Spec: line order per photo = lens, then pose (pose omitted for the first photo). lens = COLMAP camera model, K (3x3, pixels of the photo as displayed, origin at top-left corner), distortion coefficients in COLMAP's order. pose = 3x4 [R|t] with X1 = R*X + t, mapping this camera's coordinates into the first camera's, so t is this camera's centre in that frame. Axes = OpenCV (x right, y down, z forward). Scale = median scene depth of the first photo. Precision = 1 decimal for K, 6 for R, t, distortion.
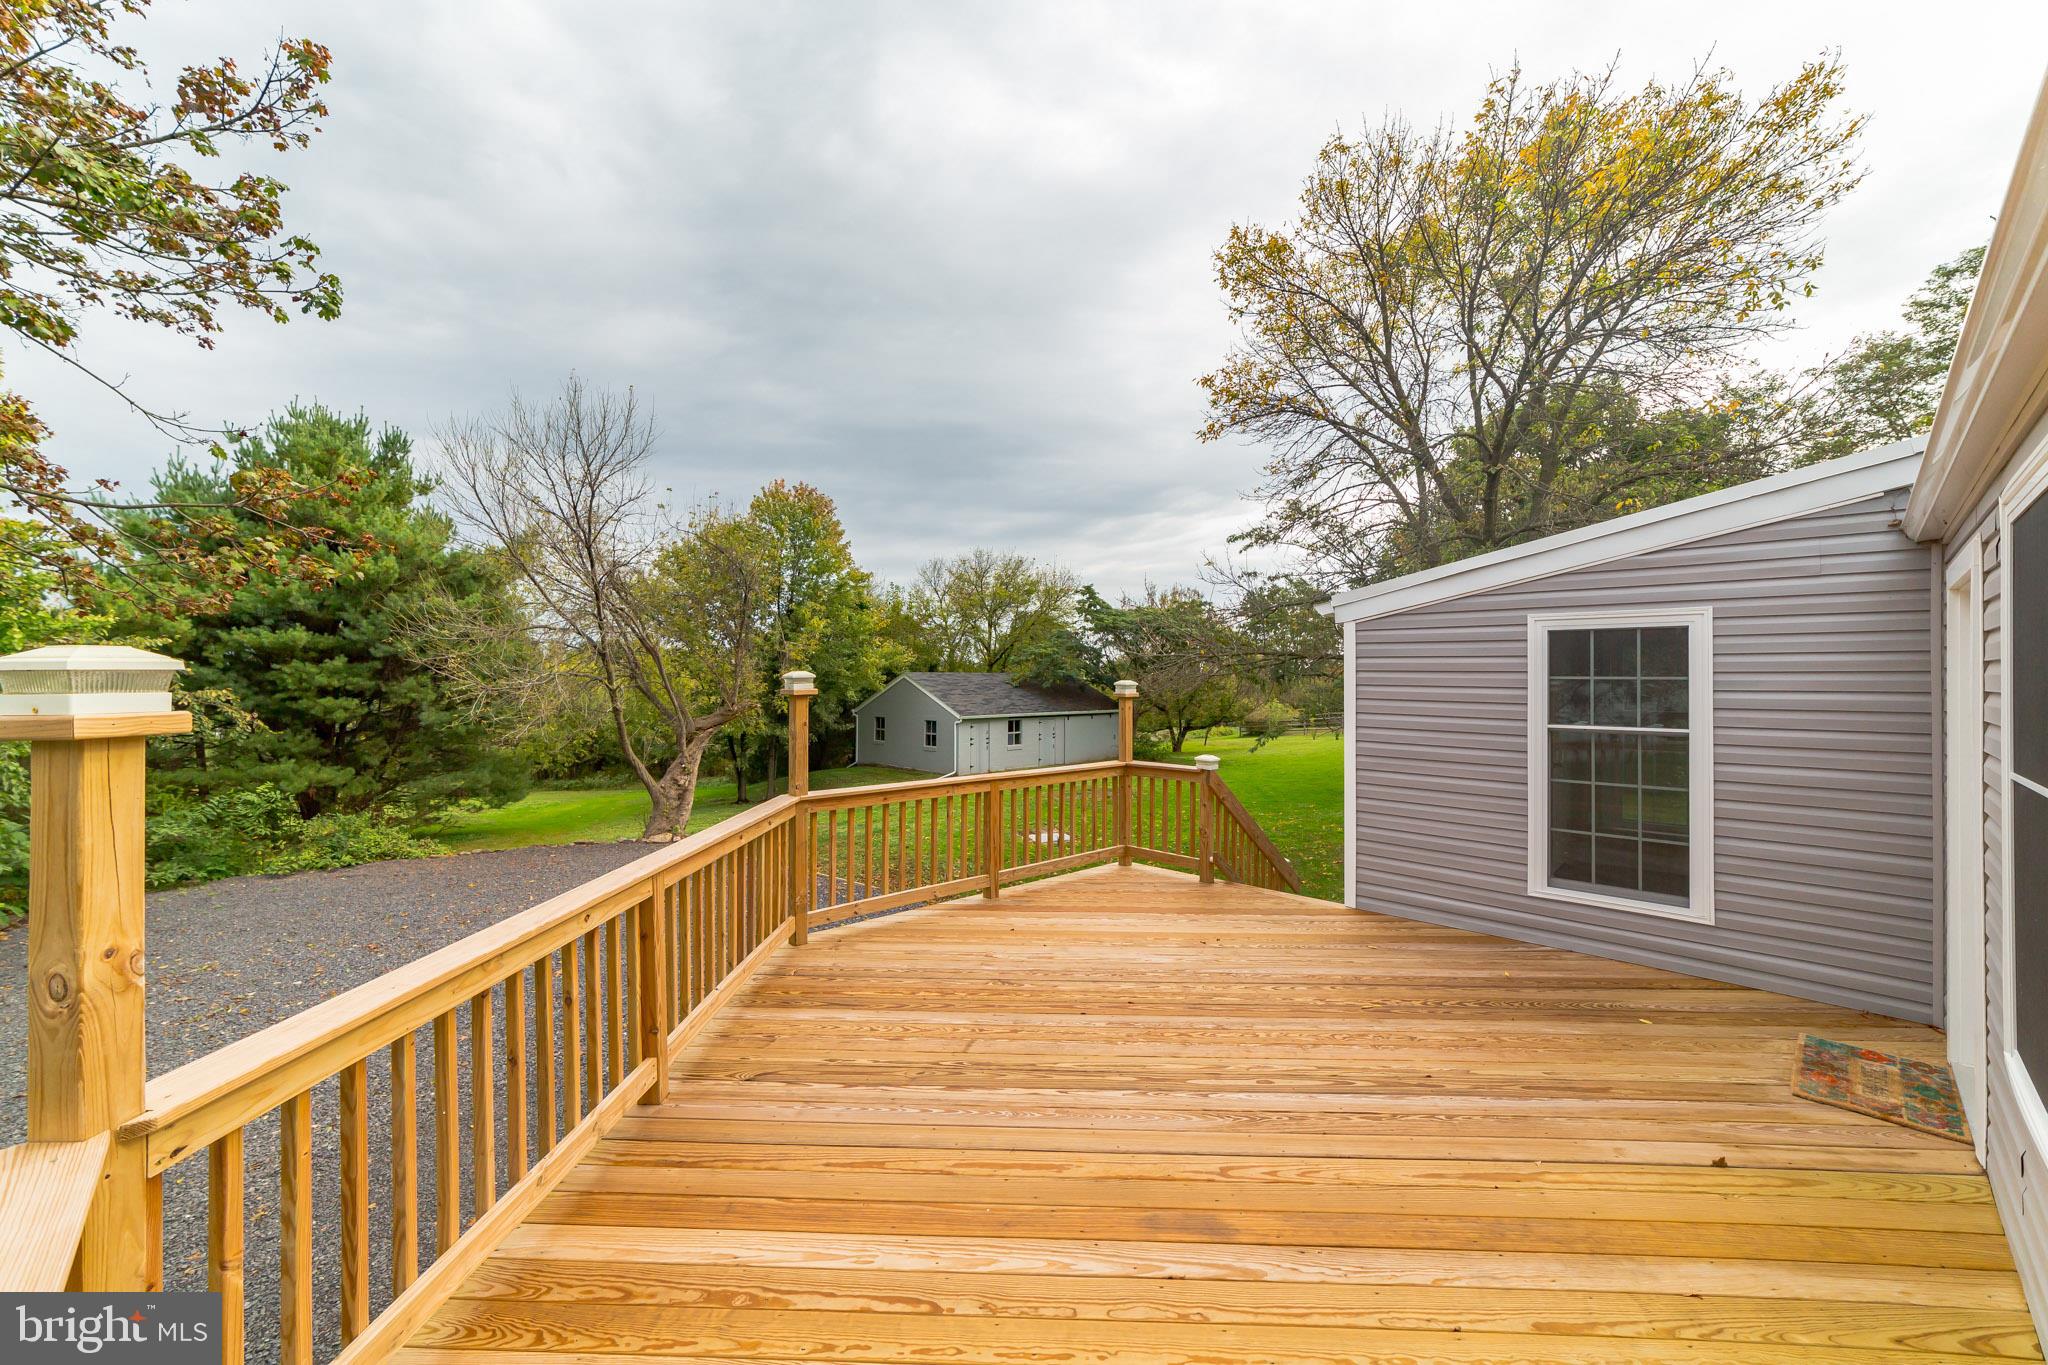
lens RADIAL K [[845.7, 0, 1024.0], [0, 845.7, 682.5], [0, 0, 1]] dist [-0.000900, -0.000128]
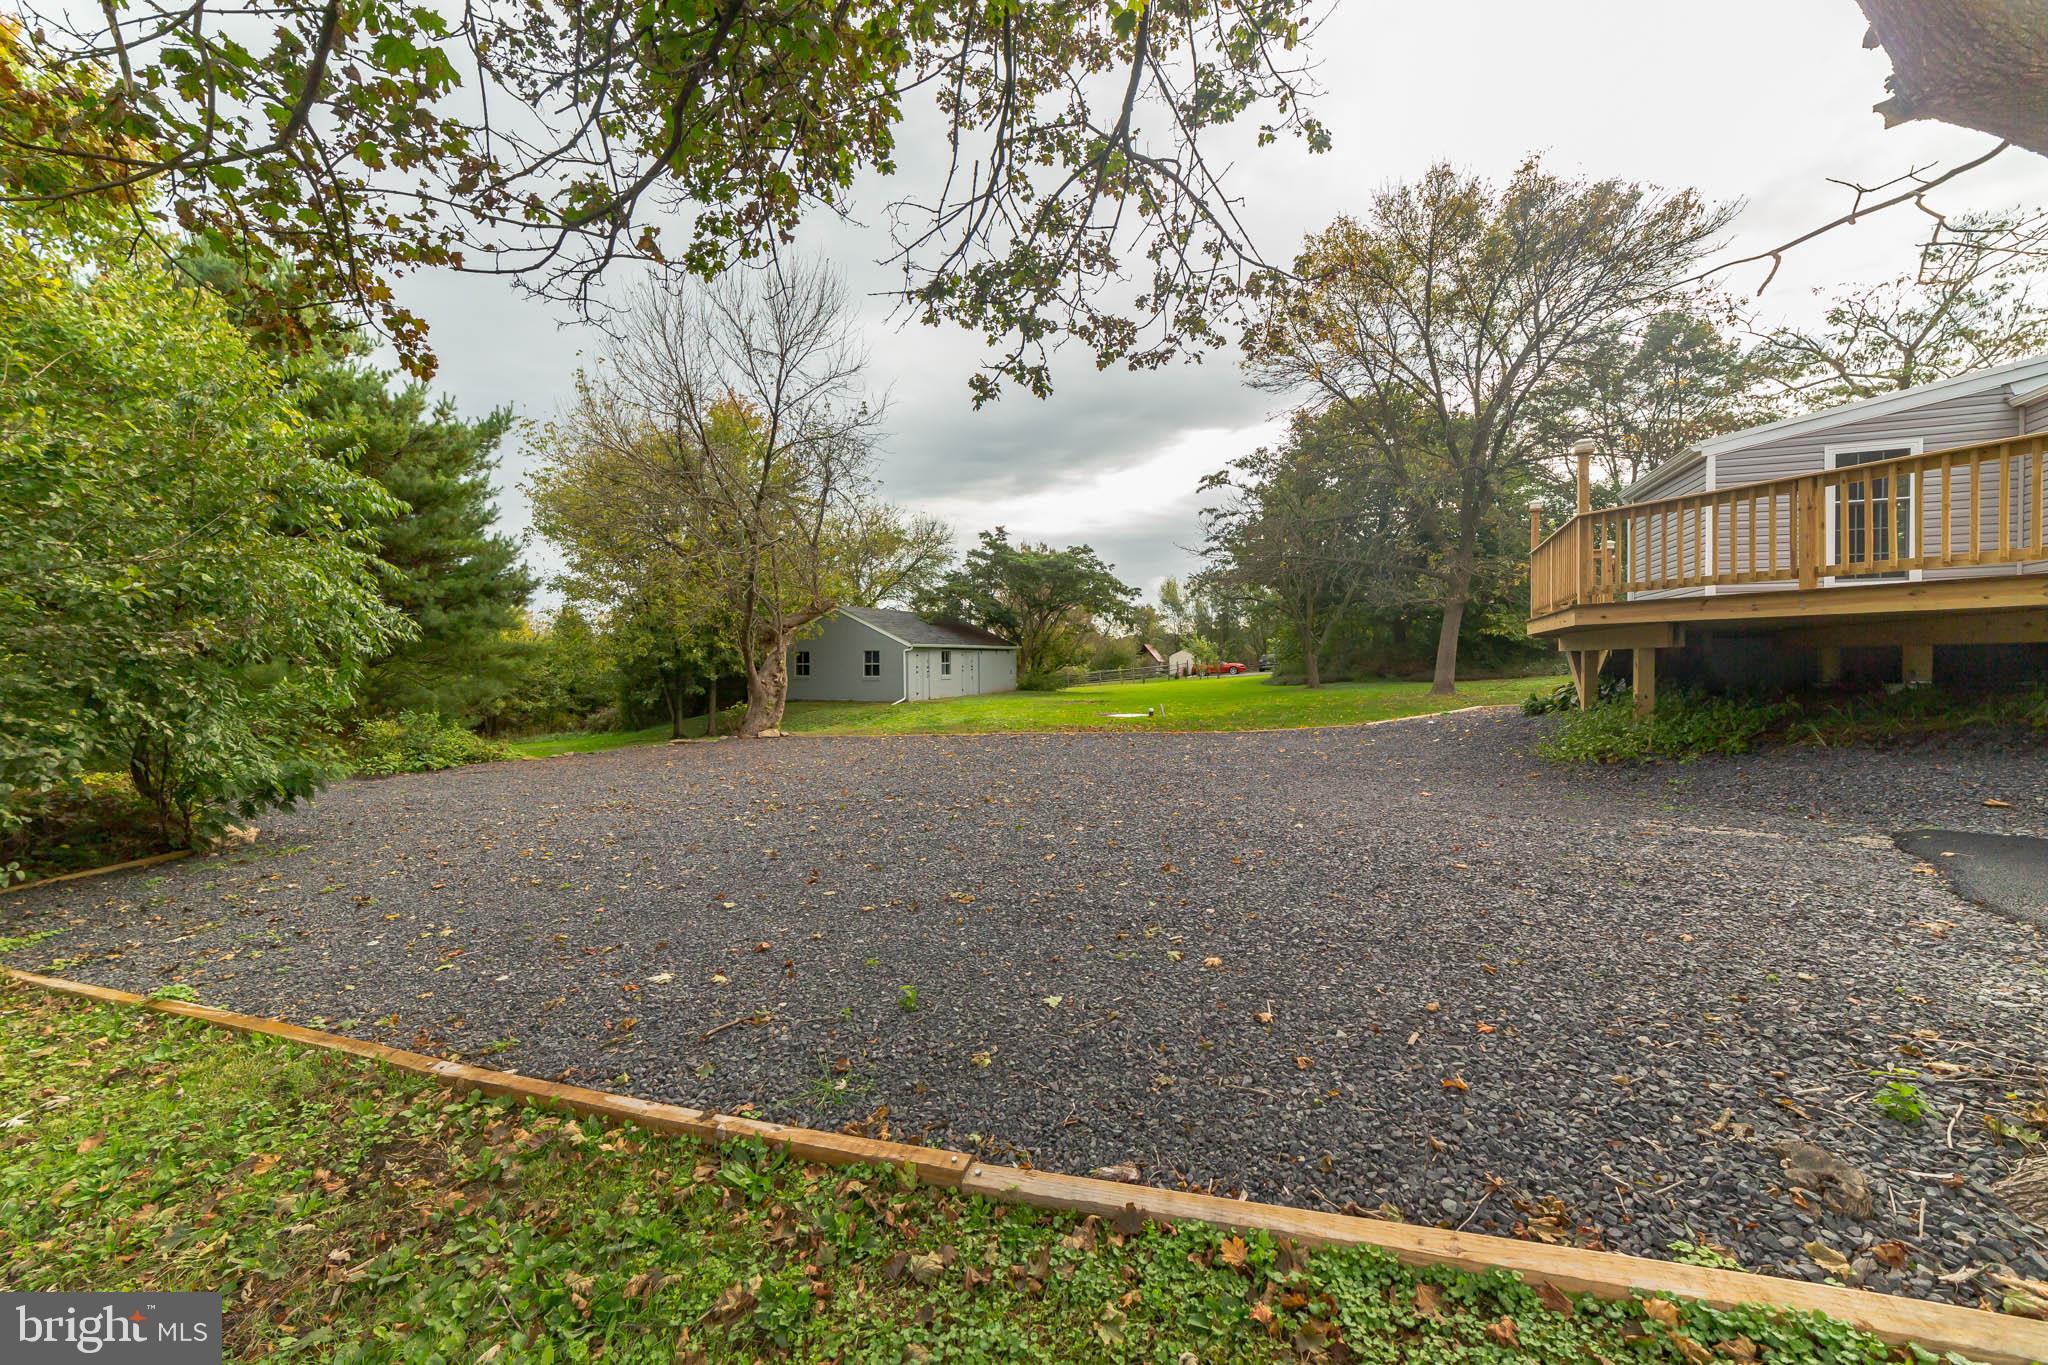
lens RADIAL K [[845.7, 0, 1024.0], [0, 845.7, 682.5], [0, 0, 1]] dist [-0.000900, -0.000128]
pose [[0.910826, -0.018160, 0.412392, -0.549838], [0.017412, 0.999833, 0.005571, 0.121566], [-0.412424, 0.002106, 0.910990, -0.007692]]
